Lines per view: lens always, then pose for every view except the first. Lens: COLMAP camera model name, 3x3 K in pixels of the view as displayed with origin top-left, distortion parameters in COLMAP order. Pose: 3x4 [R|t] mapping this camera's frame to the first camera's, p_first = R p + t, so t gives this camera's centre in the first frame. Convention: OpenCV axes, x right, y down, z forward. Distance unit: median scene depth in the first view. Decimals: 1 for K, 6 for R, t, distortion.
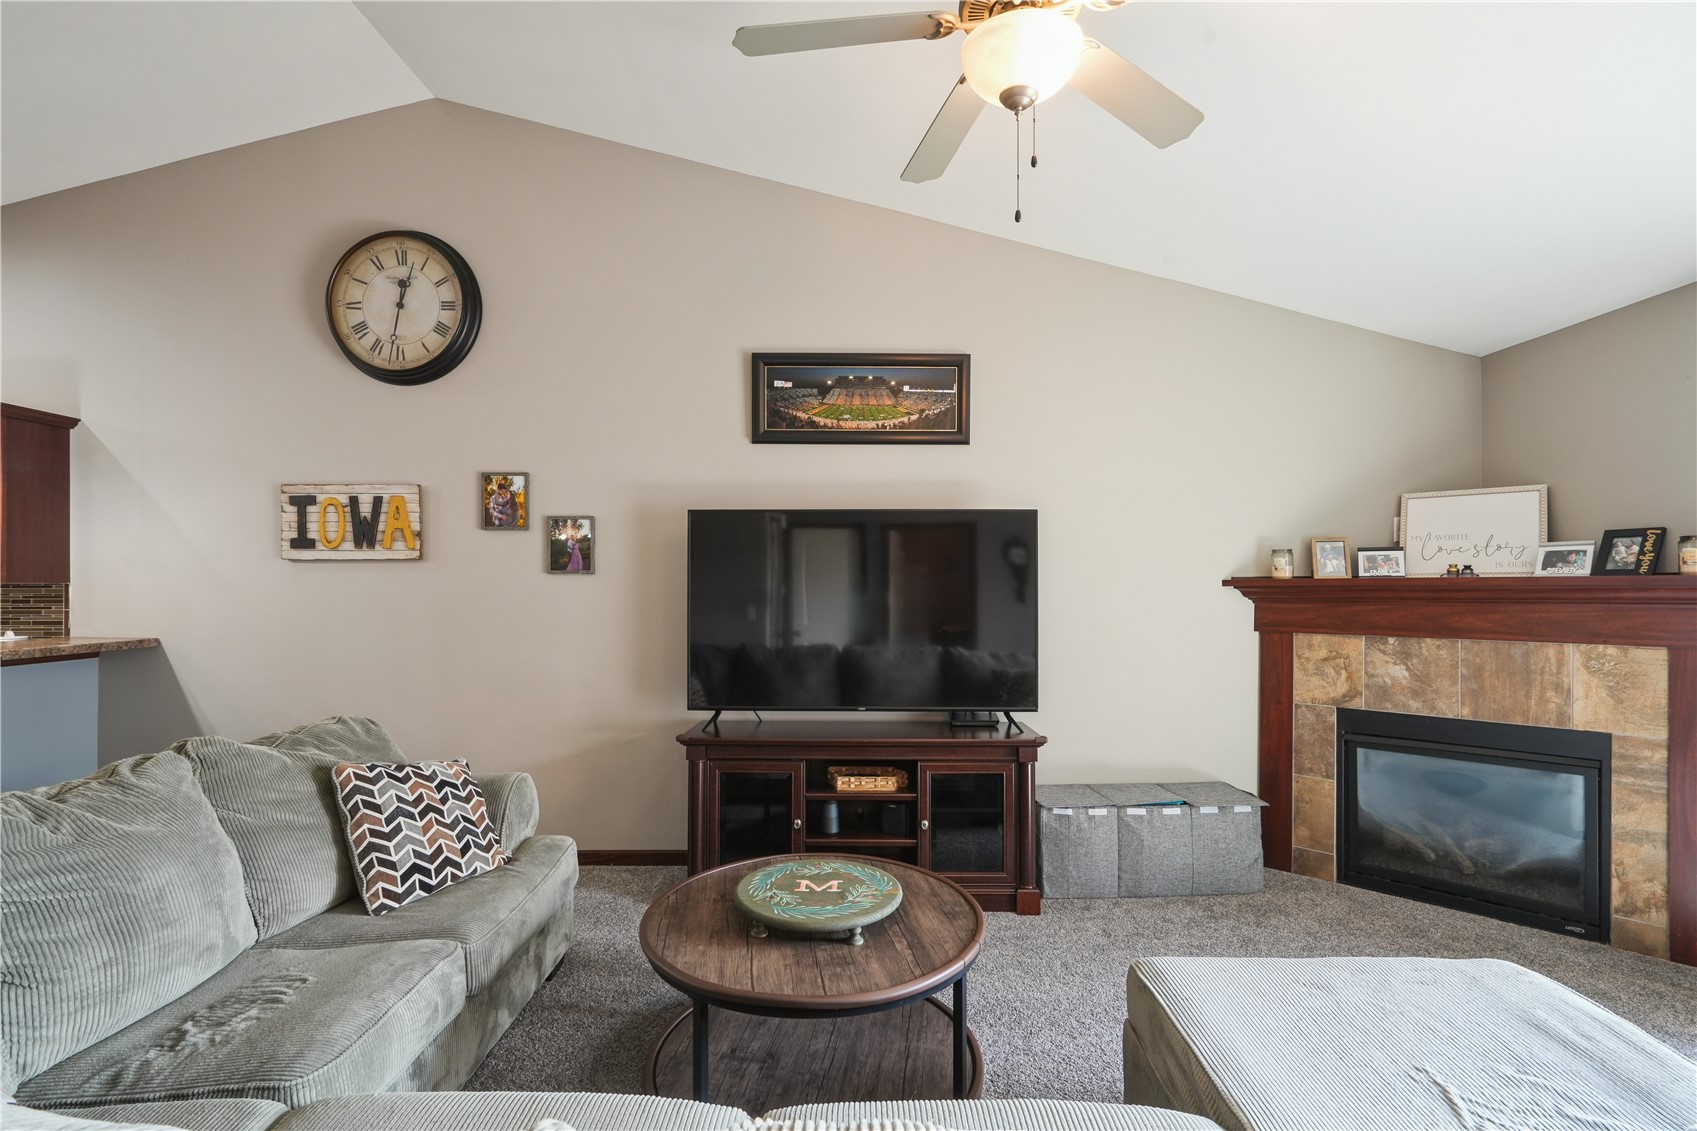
lens RADIAL K [[774.0, 0, 846.1], [0, 774.0, 586.6], [0, 0, 1]] dist [-0.008943, 0.004694]
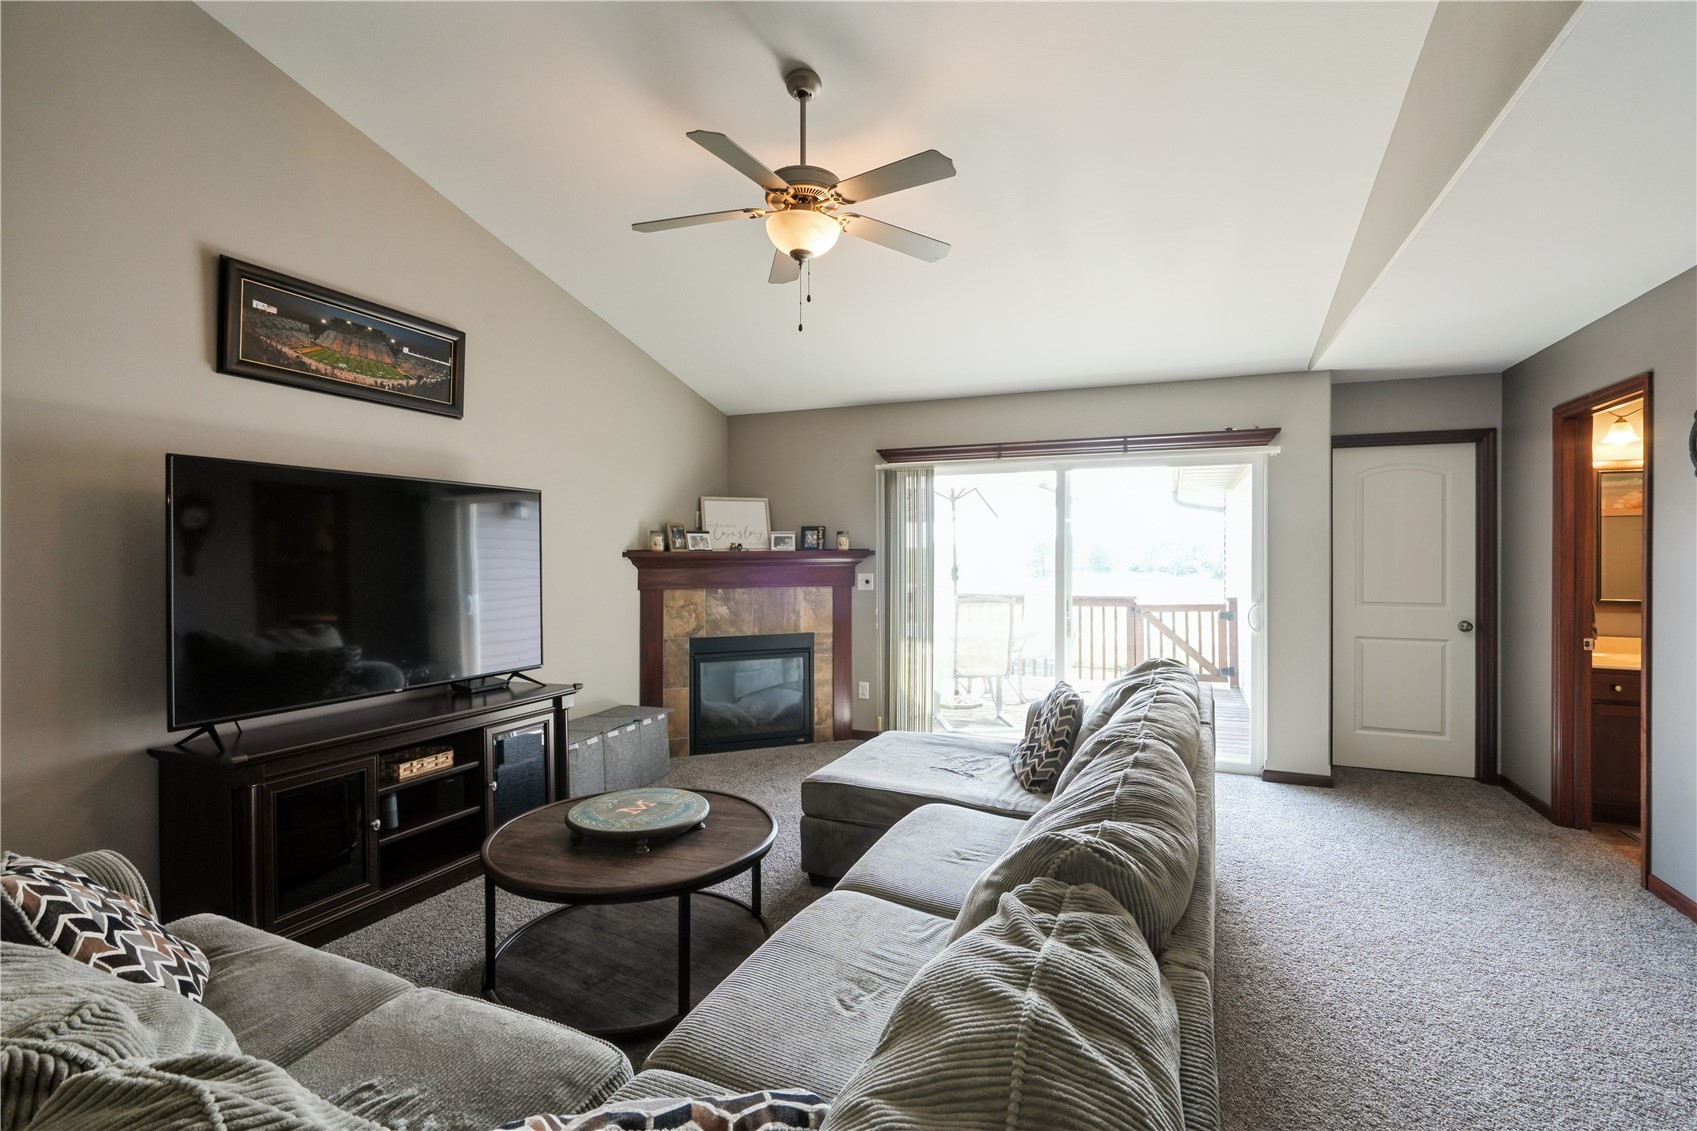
lens RADIAL K [[774.0, 0, 848.0], [0, 774.0, 557.3], [0, 0, 1]] dist [-0.008943, 0.004694]
pose [[0.387866, -0.004667, 0.921704, -0.608987], [0.004209, 0.999986, 0.003292, -0.002797], [-0.921706, 0.002603, 0.387880, 0.138081]]
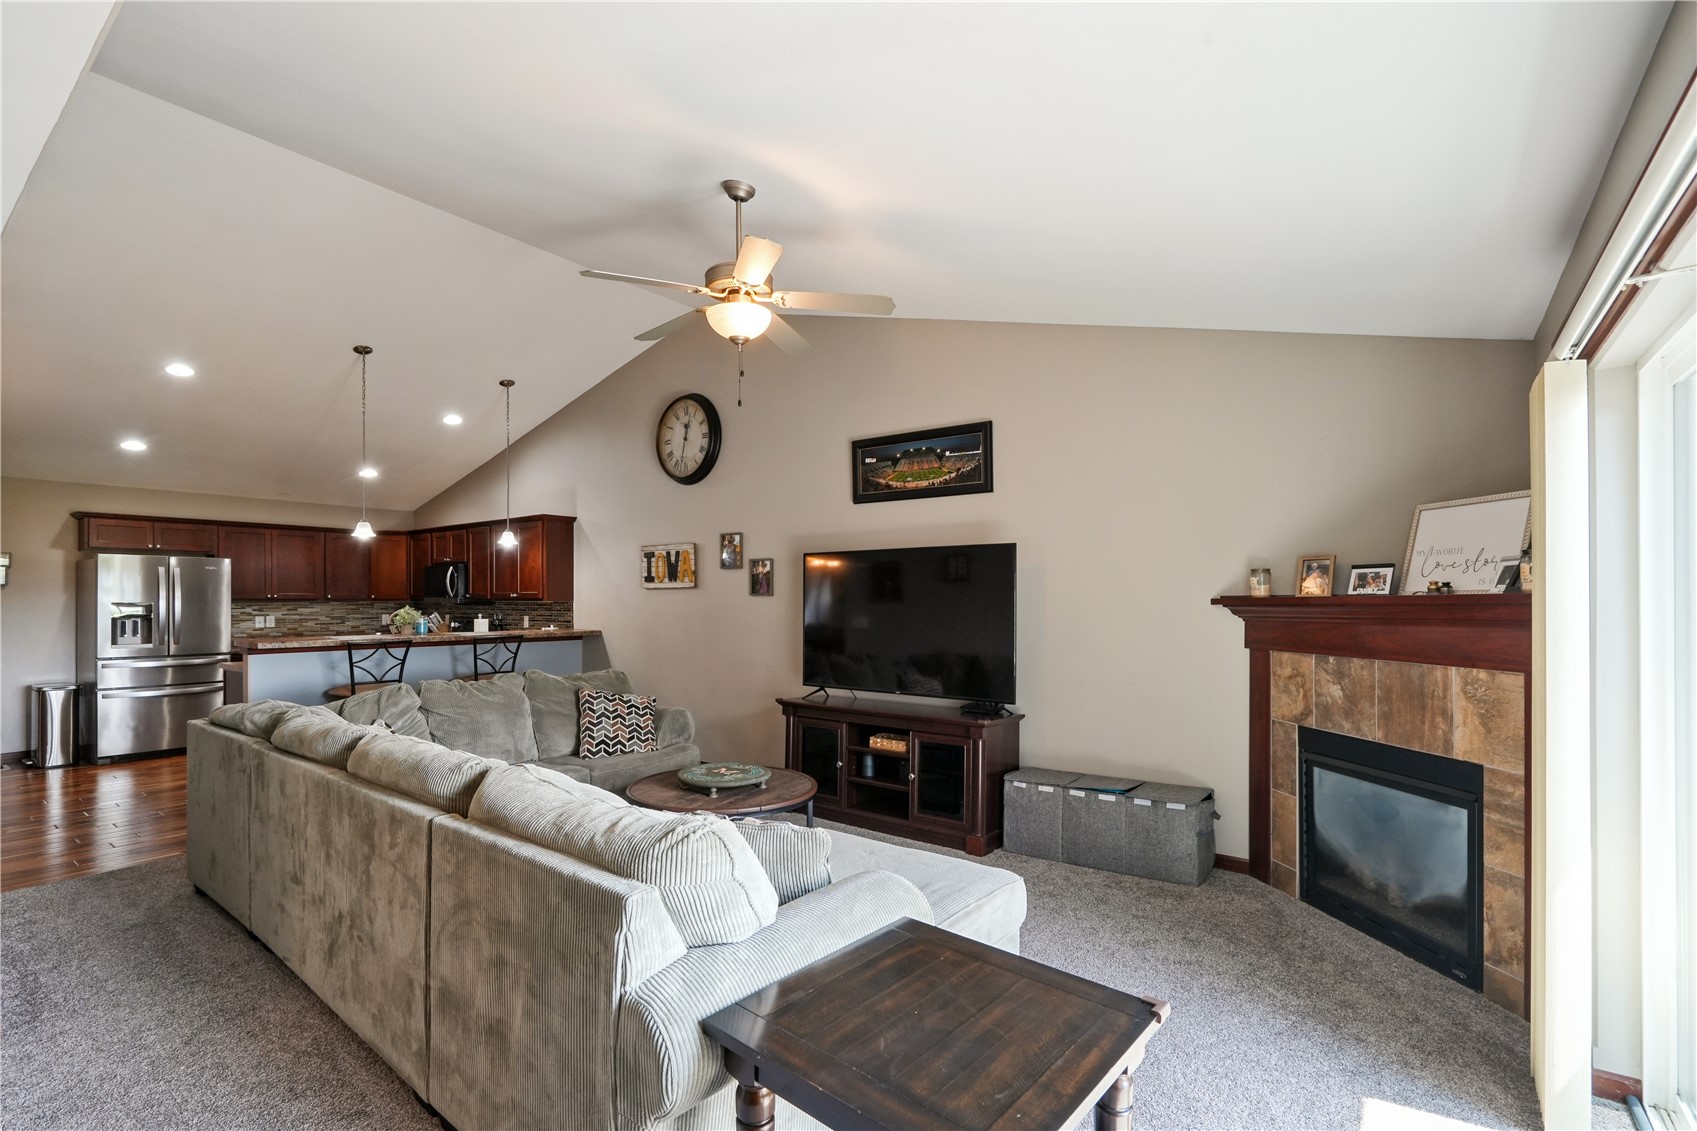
lens RADIAL K [[774.0, 0, 845.1], [0, 774.0, 599.8], [0, 0, 1]] dist [-0.008943, 0.004694]
pose [[0.799162, -0.000958, -0.601115, 0.757697], [-0.002531, 0.999985, -0.004958, -0.000616], [0.601110, 0.005484, 0.799147, -0.159938]]
